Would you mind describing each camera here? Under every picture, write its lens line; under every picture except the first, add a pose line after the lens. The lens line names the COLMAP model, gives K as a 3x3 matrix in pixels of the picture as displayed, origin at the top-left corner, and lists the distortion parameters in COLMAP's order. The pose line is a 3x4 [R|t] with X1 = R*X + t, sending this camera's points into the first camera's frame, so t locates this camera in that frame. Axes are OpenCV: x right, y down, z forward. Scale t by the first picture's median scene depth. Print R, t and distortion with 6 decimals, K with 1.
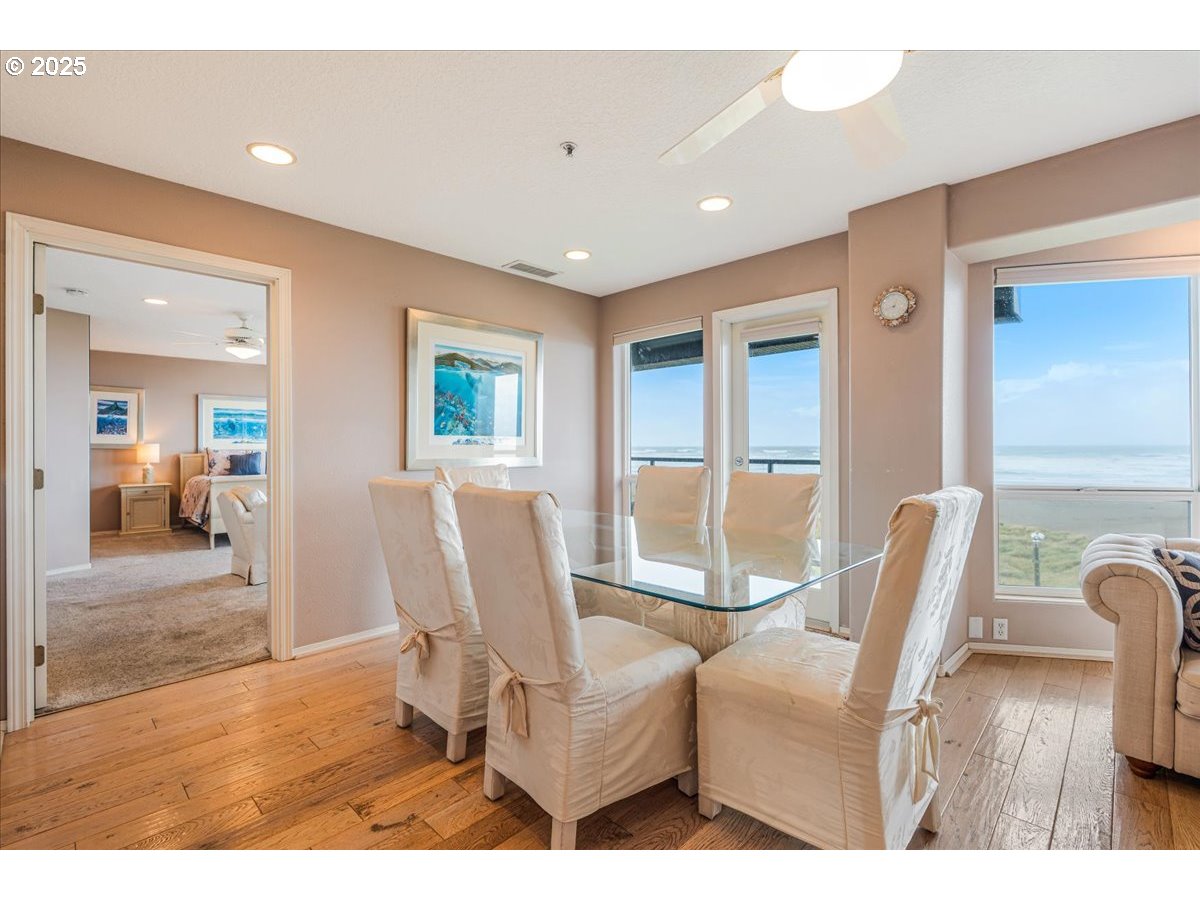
lens RADIAL K [[546.2, 0, 602.3], [0, 546.2, 449.1], [0, 0, 1]] dist [0.002971, 0.000643]
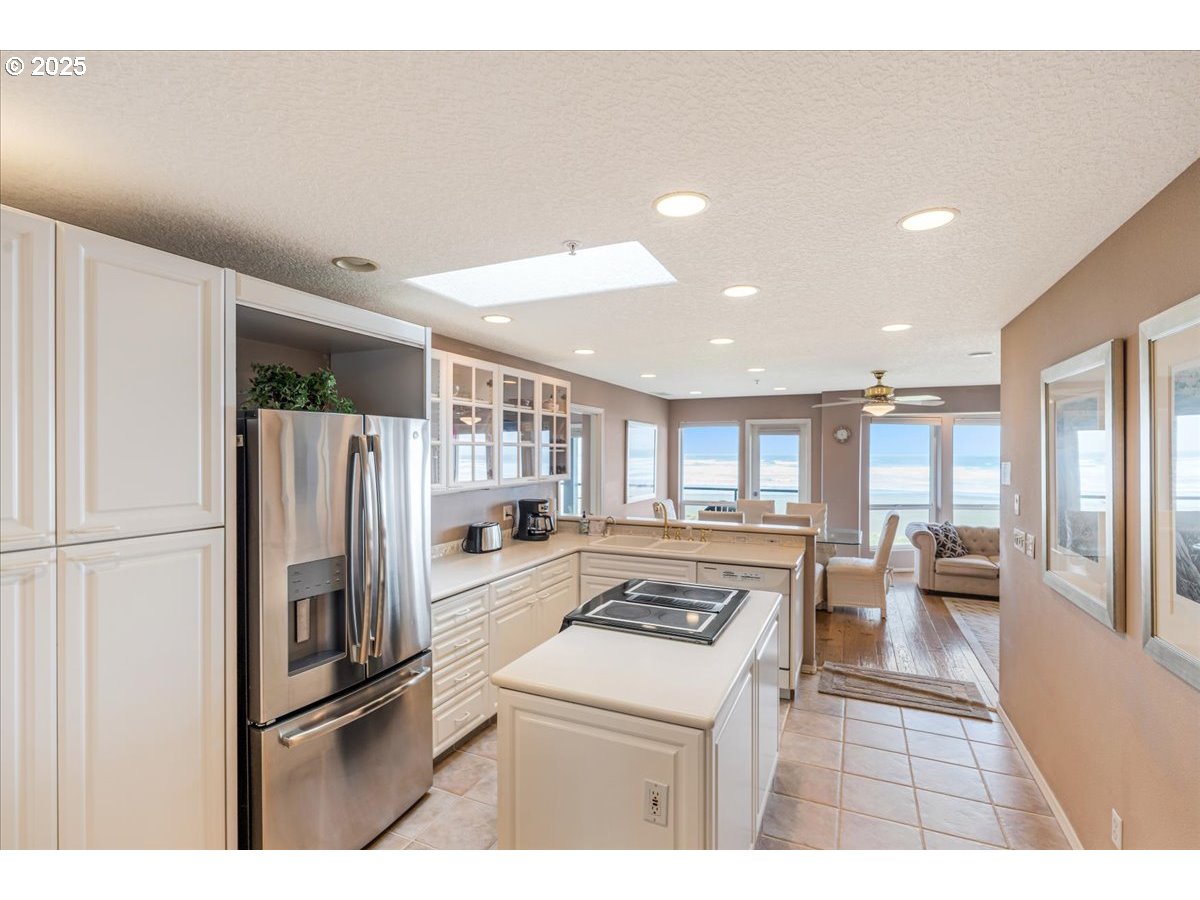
lens RADIAL K [[546.2, 0, 600.0], [0, 546.2, 455.4], [0, 0, 1]] dist [0.002971, 0.000643]
pose [[0.946250, 0.005543, 0.323388, -1.258398], [-0.005005, 0.999984, -0.002494, -0.146373], [-0.323397, 0.000741, 0.946263, -0.959018]]
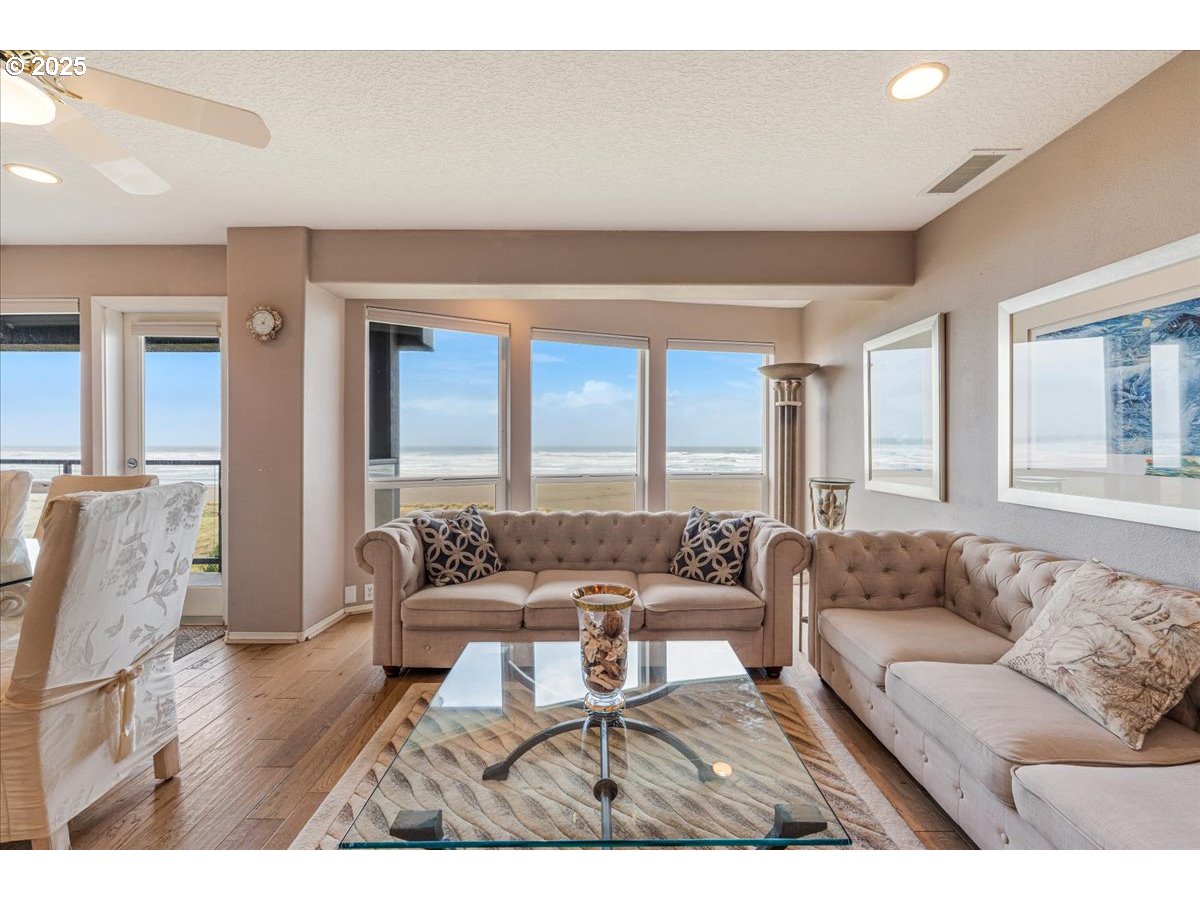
lens RADIAL K [[519.6, 0, 603.0], [0, 519.6, 450.9], [0, 0, 1]] dist [-0.004275, -0.001286]
pose [[0.725131, 0.000042, 0.688611, 0.290192], [-0.002408, 0.999994, 0.002474, -0.002072], [-0.688607, -0.003452, 0.725126, -0.240720]]
